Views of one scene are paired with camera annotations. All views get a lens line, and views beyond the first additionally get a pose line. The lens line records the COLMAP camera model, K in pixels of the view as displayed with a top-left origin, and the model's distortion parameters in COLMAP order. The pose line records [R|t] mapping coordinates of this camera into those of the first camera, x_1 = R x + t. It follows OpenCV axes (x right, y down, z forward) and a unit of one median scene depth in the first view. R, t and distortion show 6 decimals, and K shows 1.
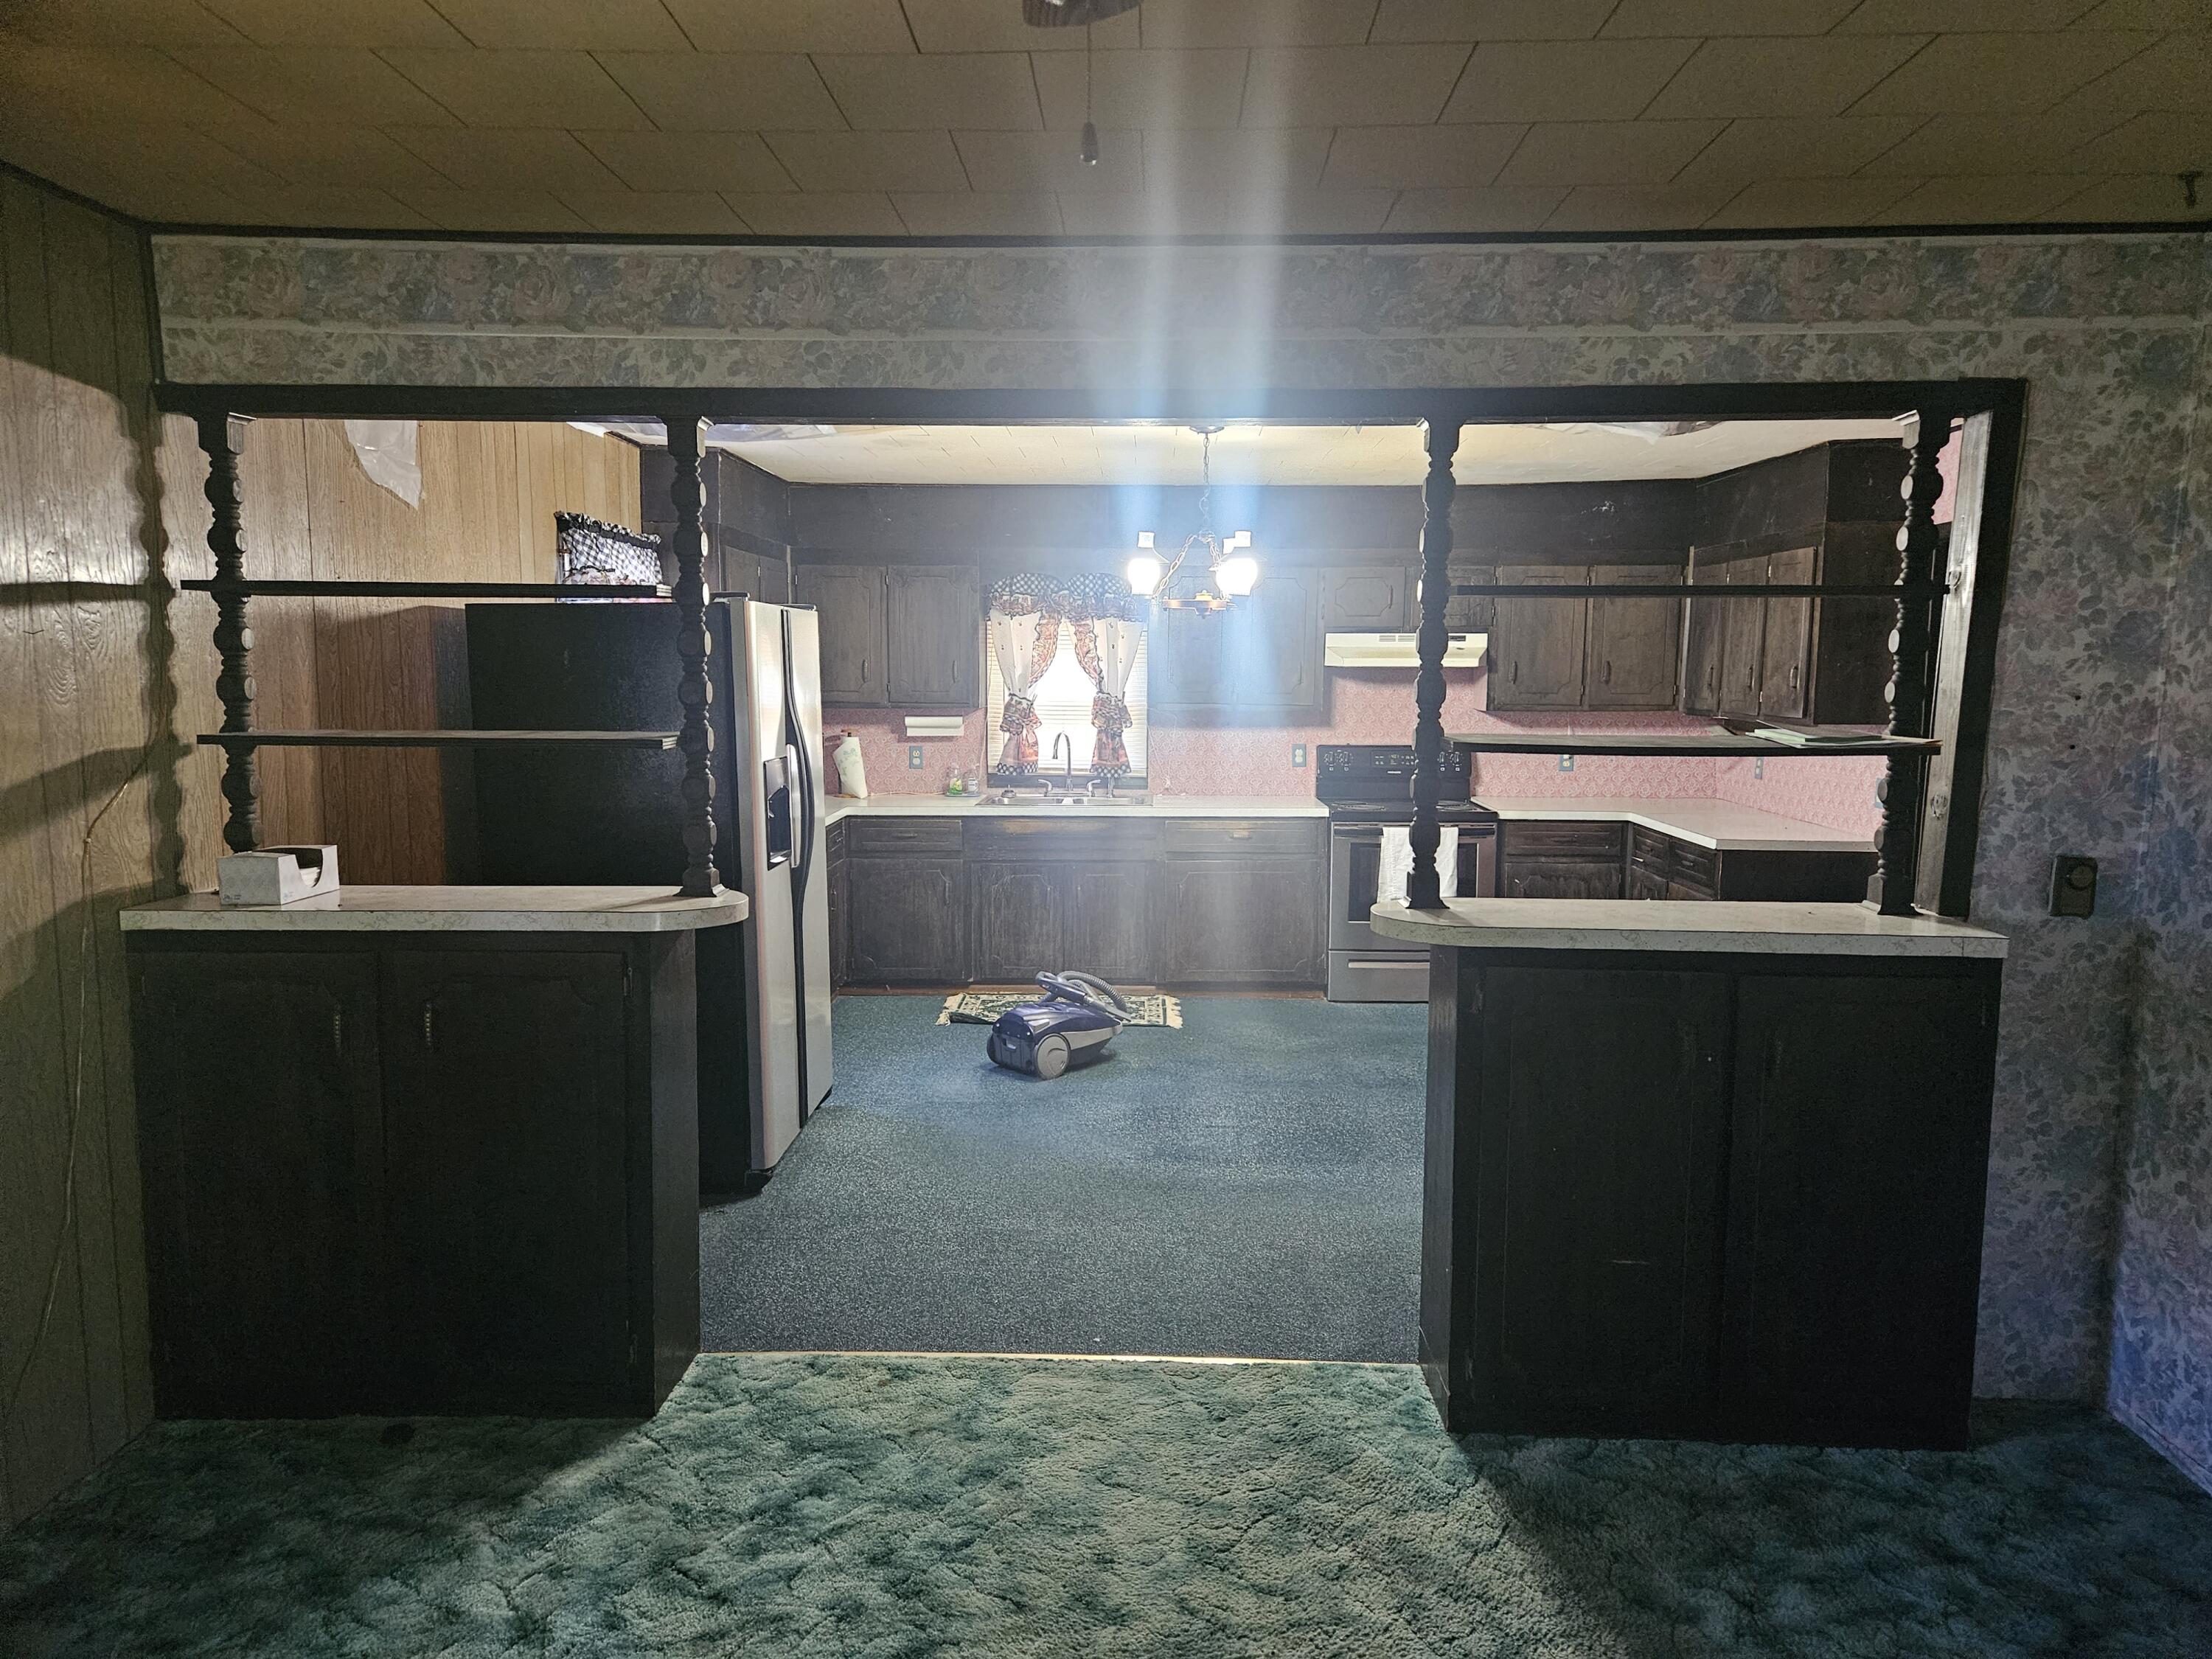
lens RADIAL K [[1481.2, 0, 1108.3], [0, 1481.2, 830.2], [0, 0, 1]] dist [0.070793, -0.057689]
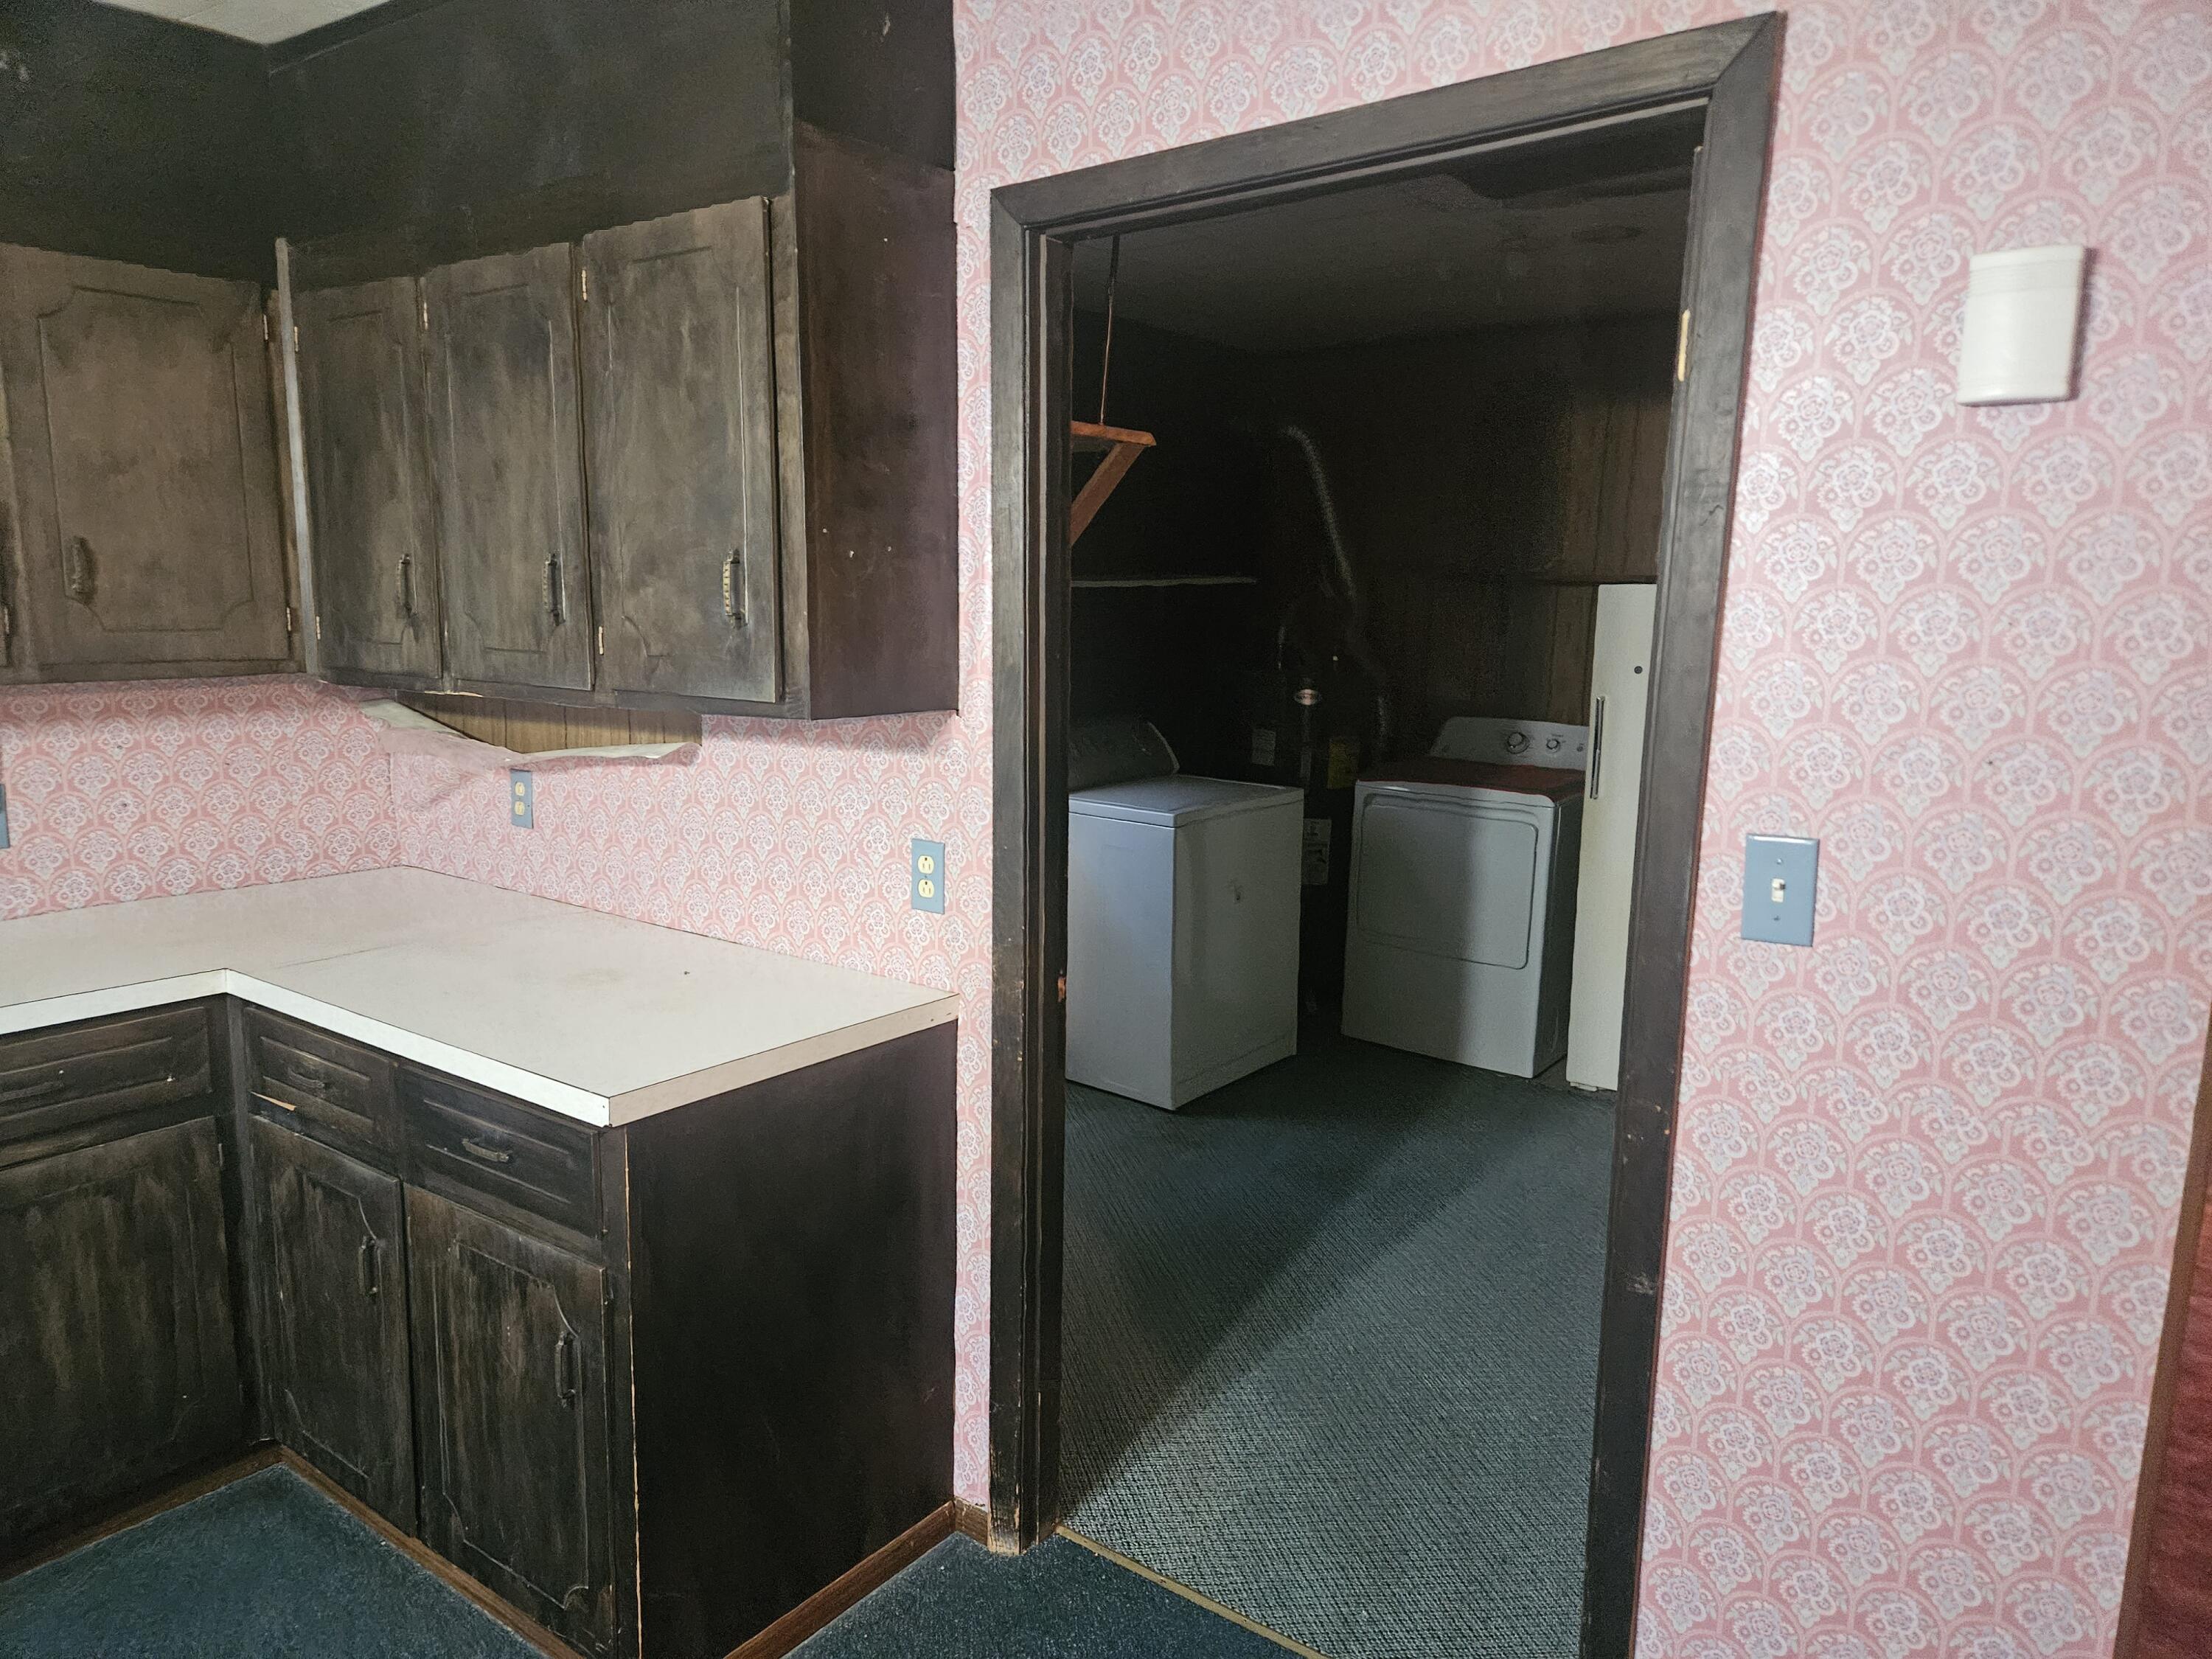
lens RADIAL K [[1481.2, 0, 1099.2], [0, 1481.2, 833.3], [0, 0, 1]] dist [0.070793, -0.057689]
pose [[0.582142, -0.133127, 0.802115, 0.188916], [0.086075, 0.991052, 0.102016, -0.062970], [-0.808519, 0.009654, 0.588391, 0.626197]]
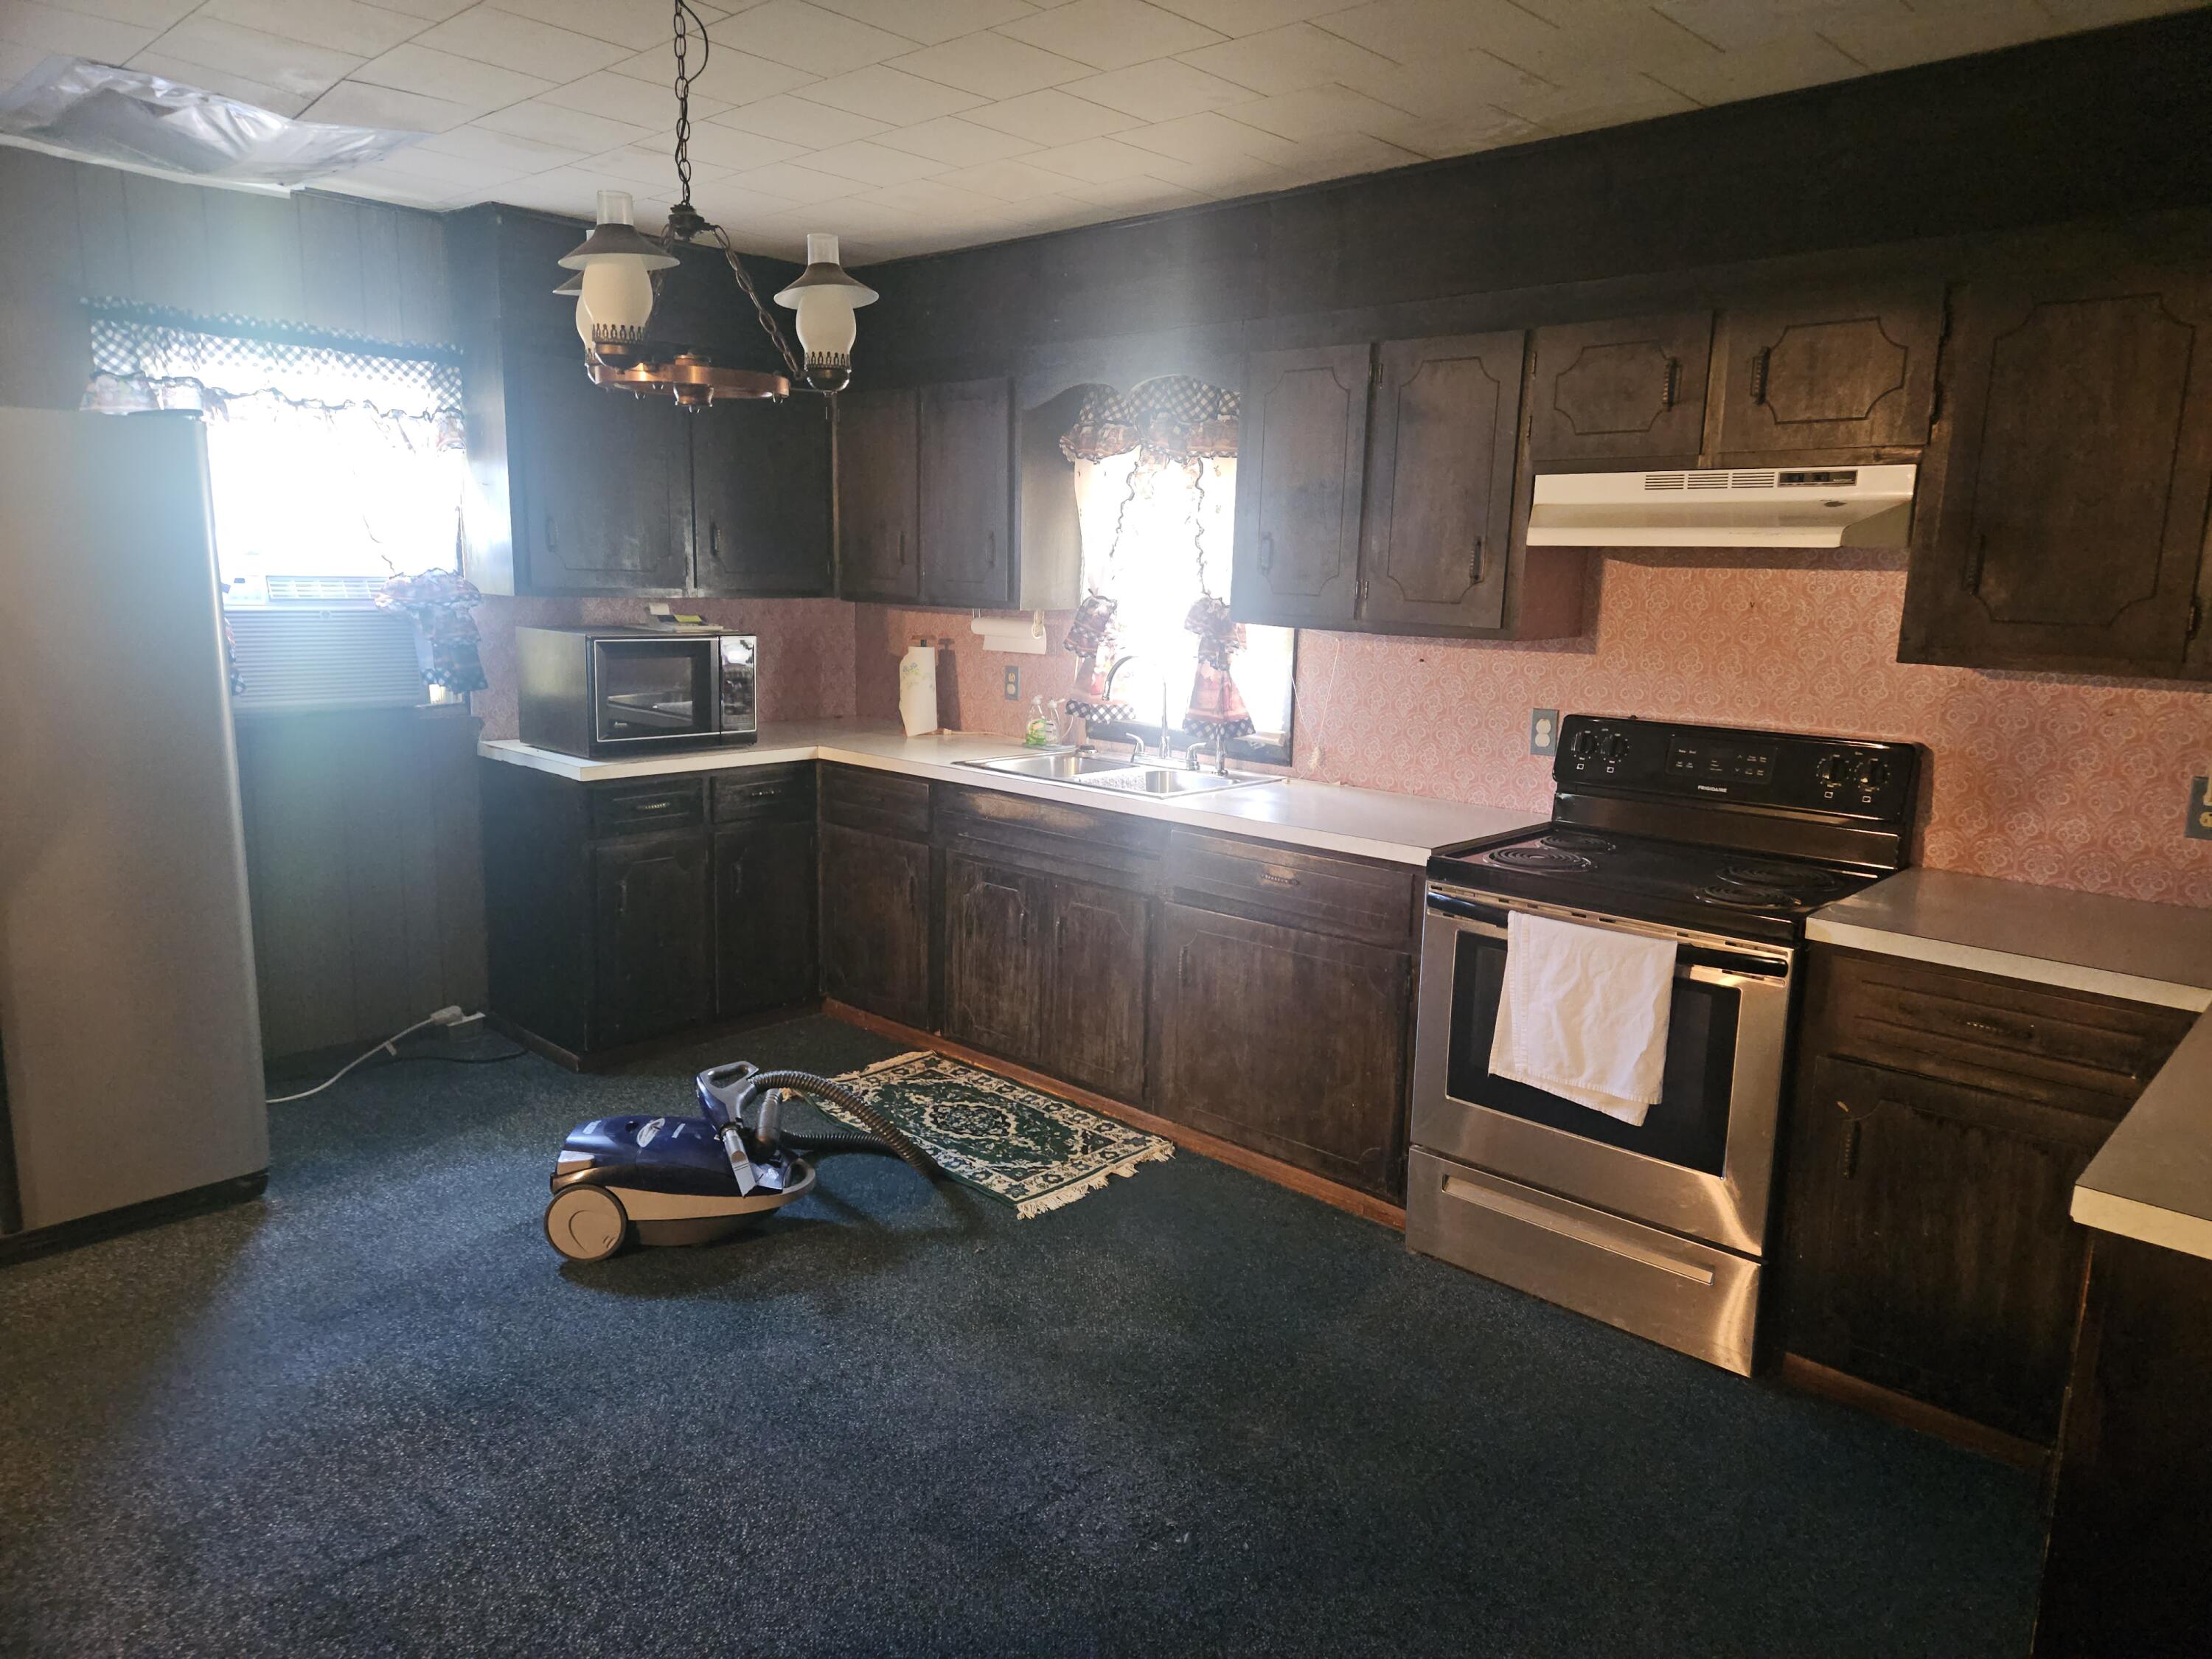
lens RADIAL K [[1481.2, 0, 1100.4], [0, 1481.2, 826.6], [0, 0, 1]] dist [0.070793, -0.057689]
pose [[0.756990, 0.133007, -0.639746, 0.375033], [-0.102691, 0.991114, 0.084547, -0.051382], [0.645307, 0.001695, 0.763922, 0.586615]]
